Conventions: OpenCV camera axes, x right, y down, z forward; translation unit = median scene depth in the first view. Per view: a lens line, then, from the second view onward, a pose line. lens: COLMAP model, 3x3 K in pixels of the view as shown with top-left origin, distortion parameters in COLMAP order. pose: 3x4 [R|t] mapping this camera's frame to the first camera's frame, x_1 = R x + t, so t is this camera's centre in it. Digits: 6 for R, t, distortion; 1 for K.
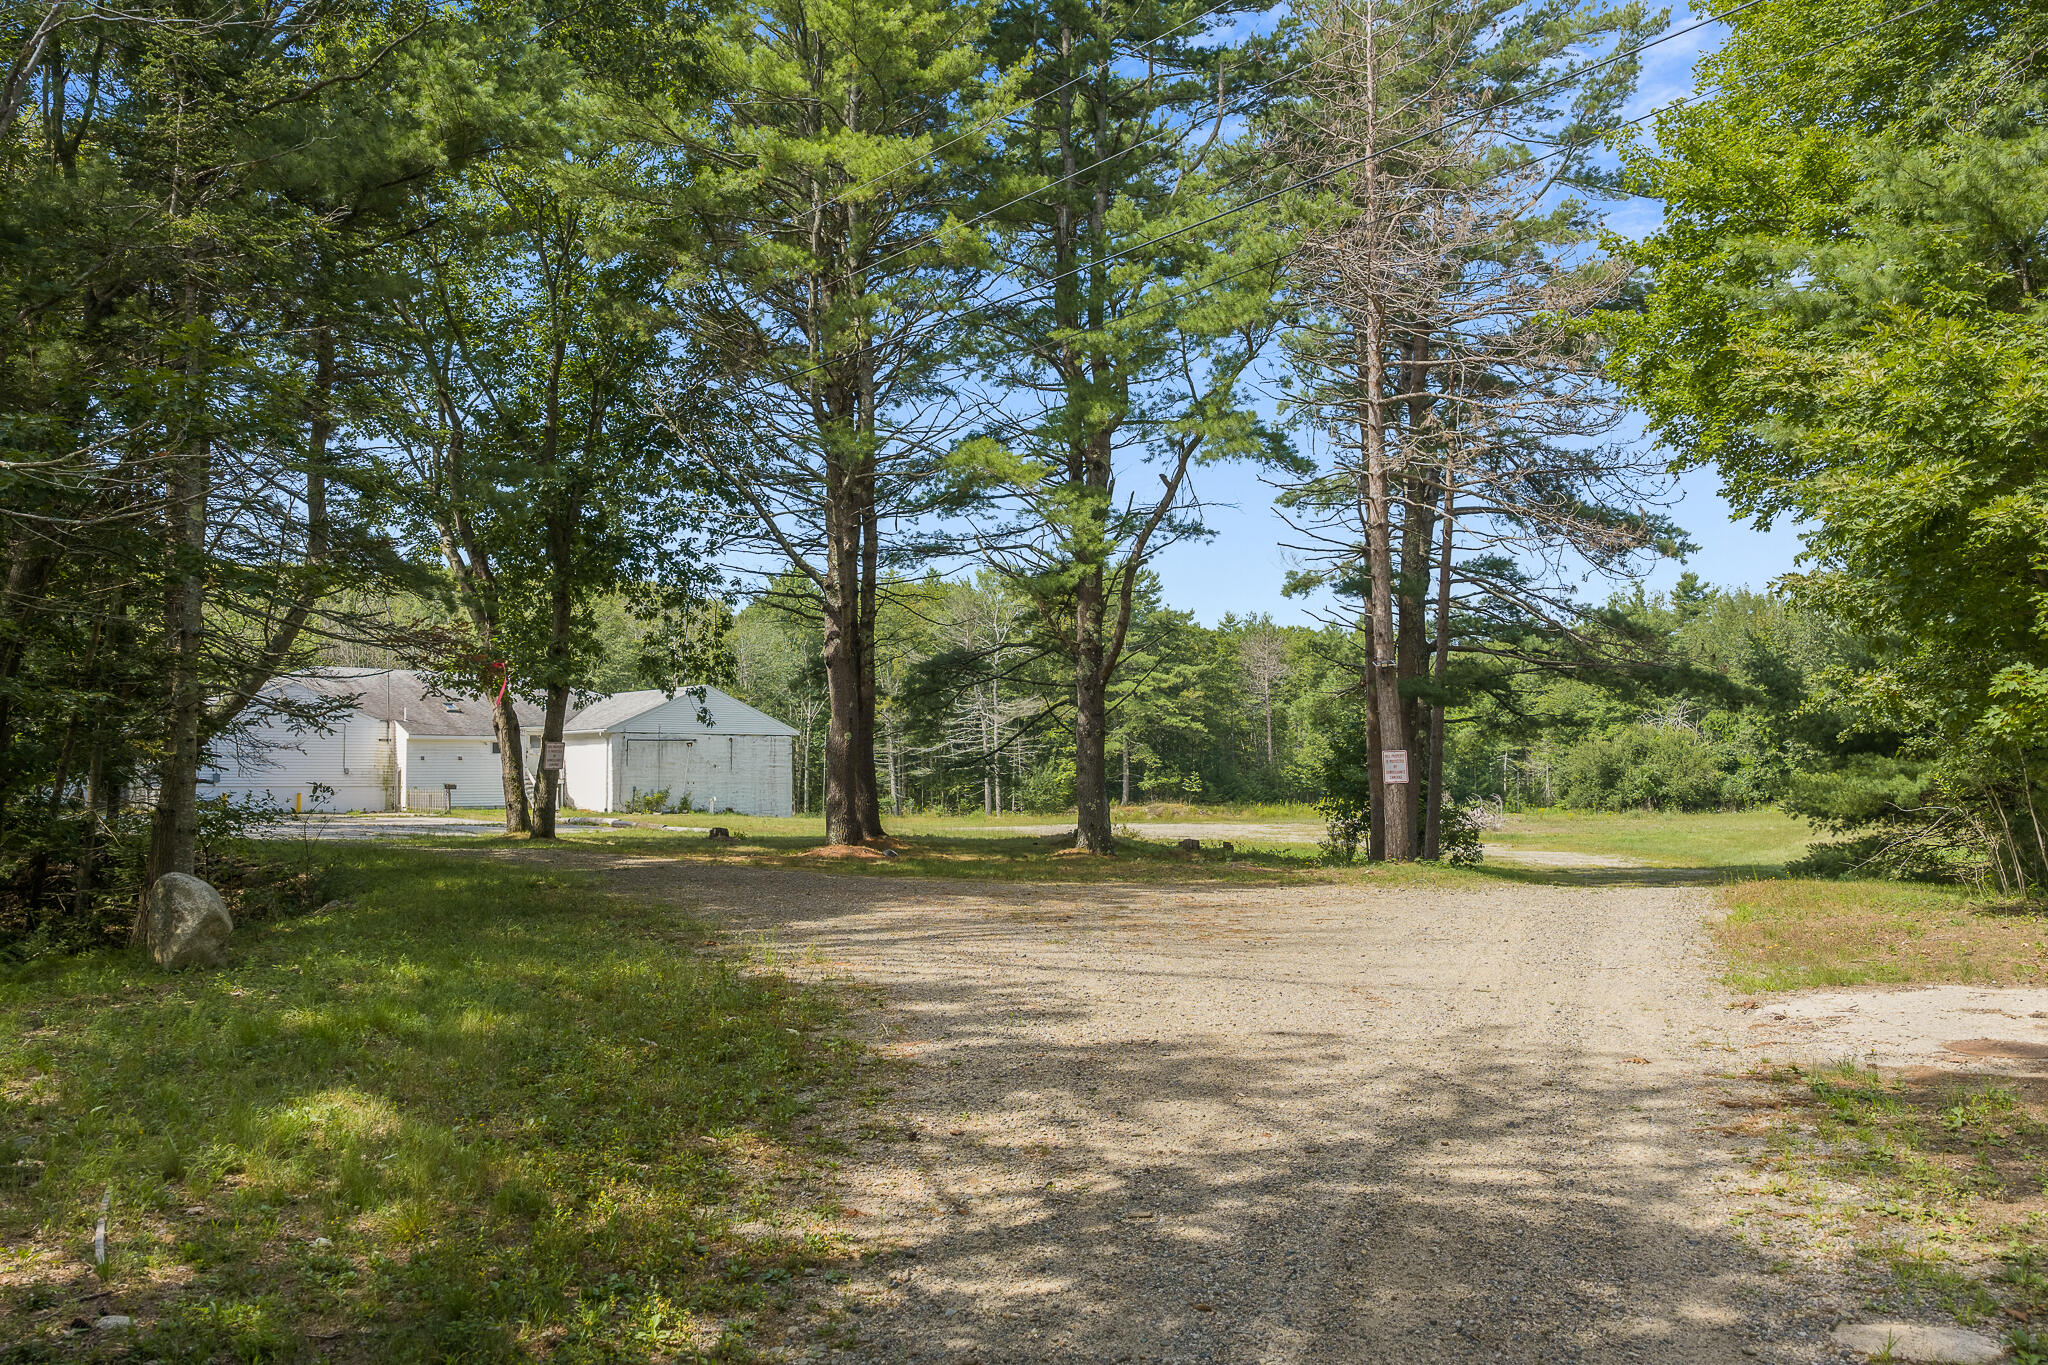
lens RADIAL K [[1693.4, 0, 1025.8], [0, 1693.4, 689.8], [0, 0, 1]] dist [0.014738, -0.033942]
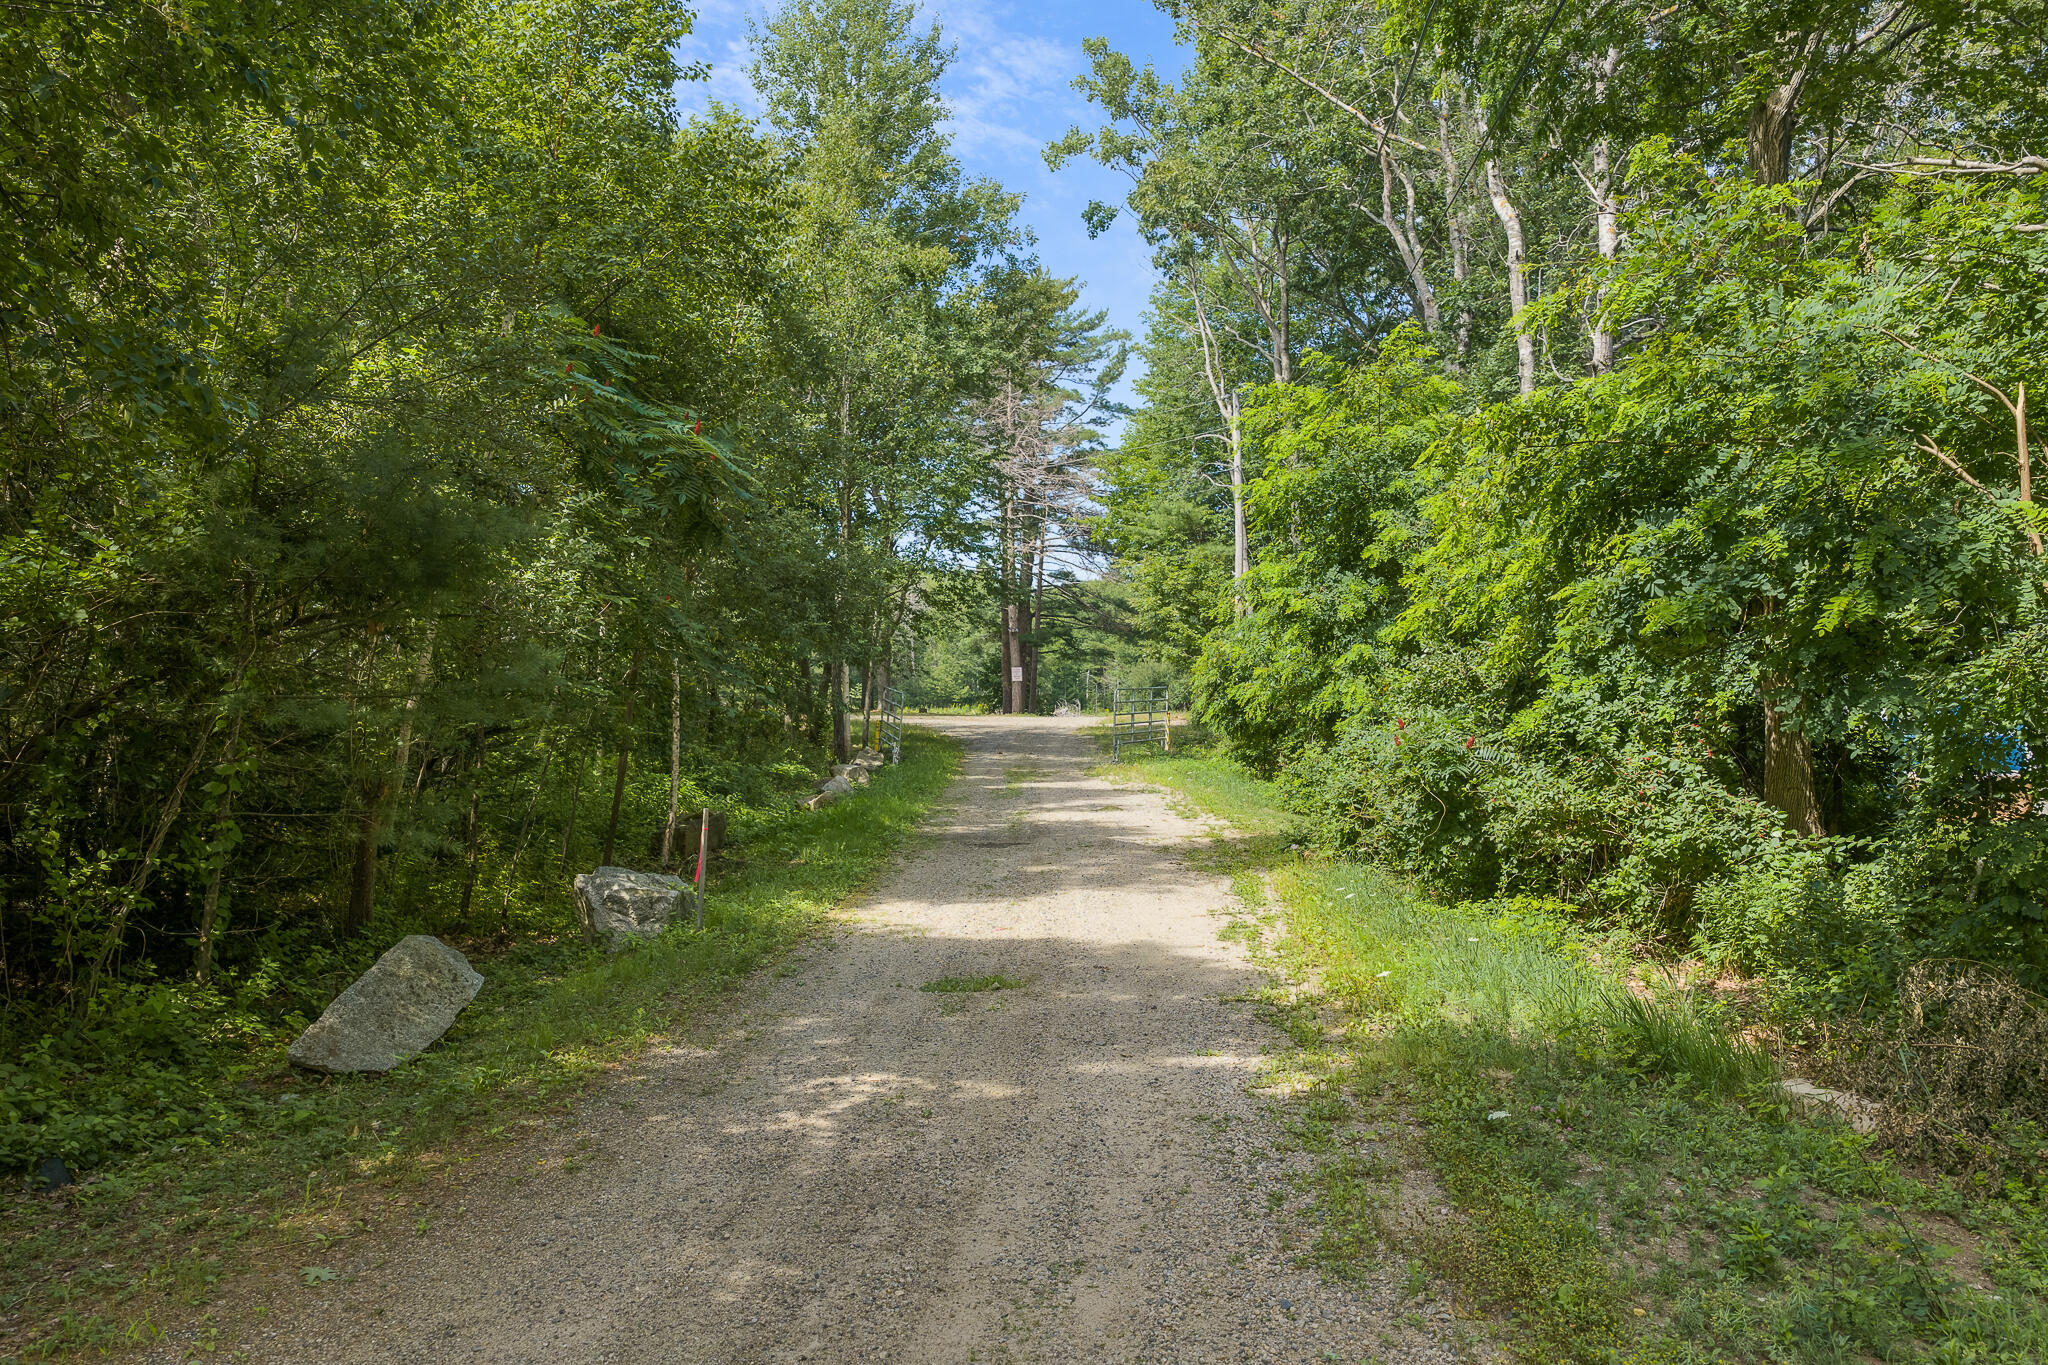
lens RADIAL K [[1693.4, 0, 1024.5], [0, 1693.4, 681.2], [0, 0, 1]] dist [0.014738, -0.033942]
pose [[0.973616, 0.003890, 0.228160, -0.219482], [-0.013847, 0.999019, 0.042054, -0.030797], [-0.227773, -0.044104, 0.972715, -0.915685]]
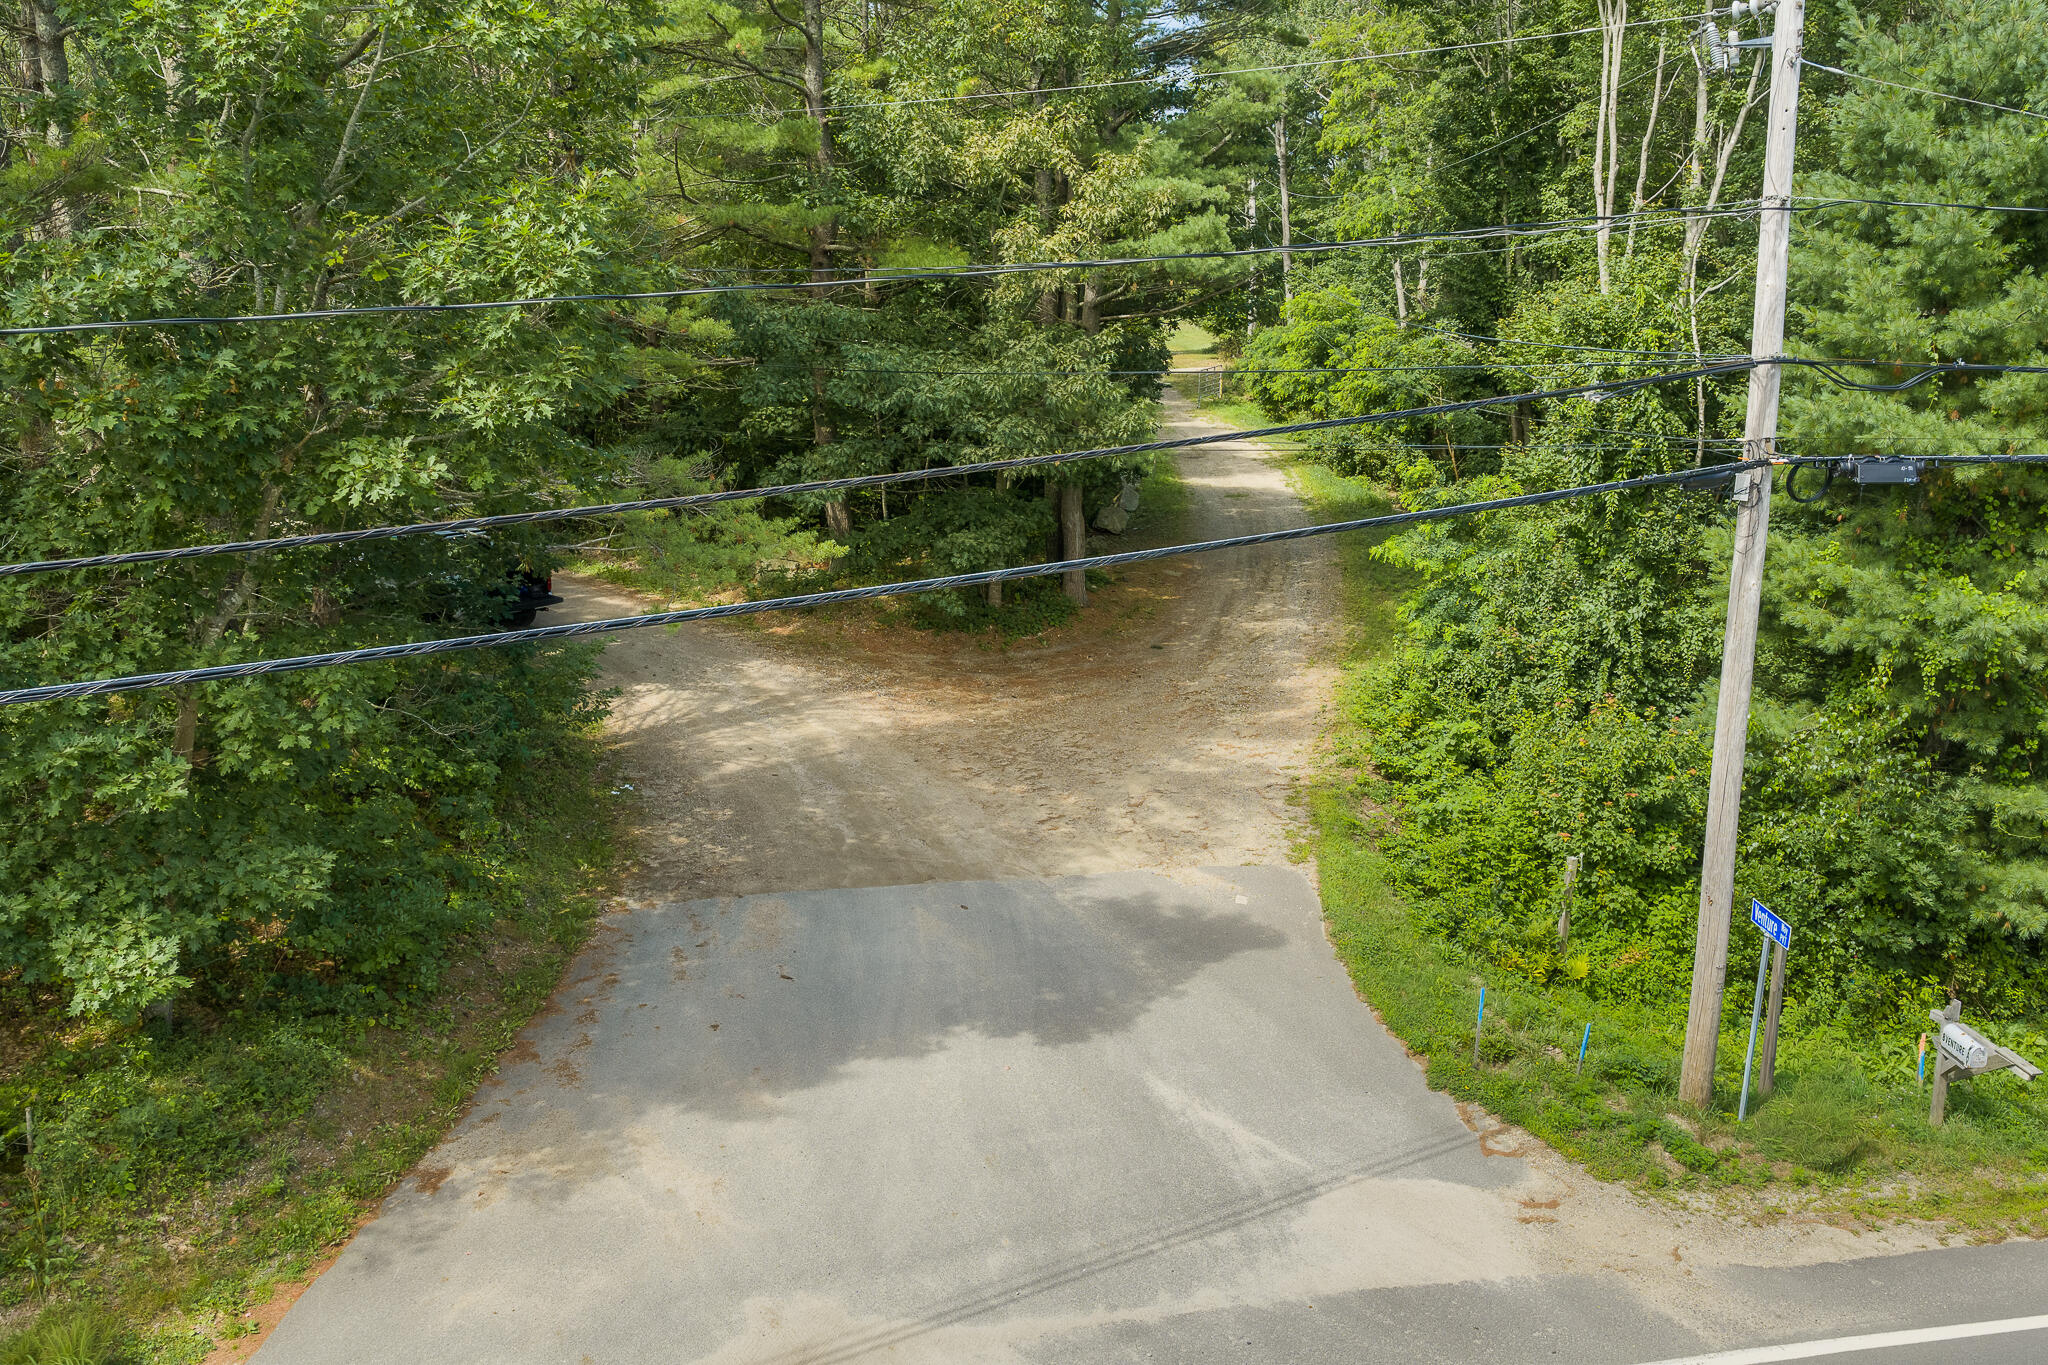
lens RADIAL K [[1693.4, 0, 1023.2], [0, 1693.4, 682.6], [0, 0, 1]] dist [0.014738, -0.033942]
pose [[0.965506, -0.058764, 0.253662, -2.017825], [-0.017261, 0.957612, 0.287542, -0.727892], [-0.259807, -0.282003, 0.923566, -4.688204]]
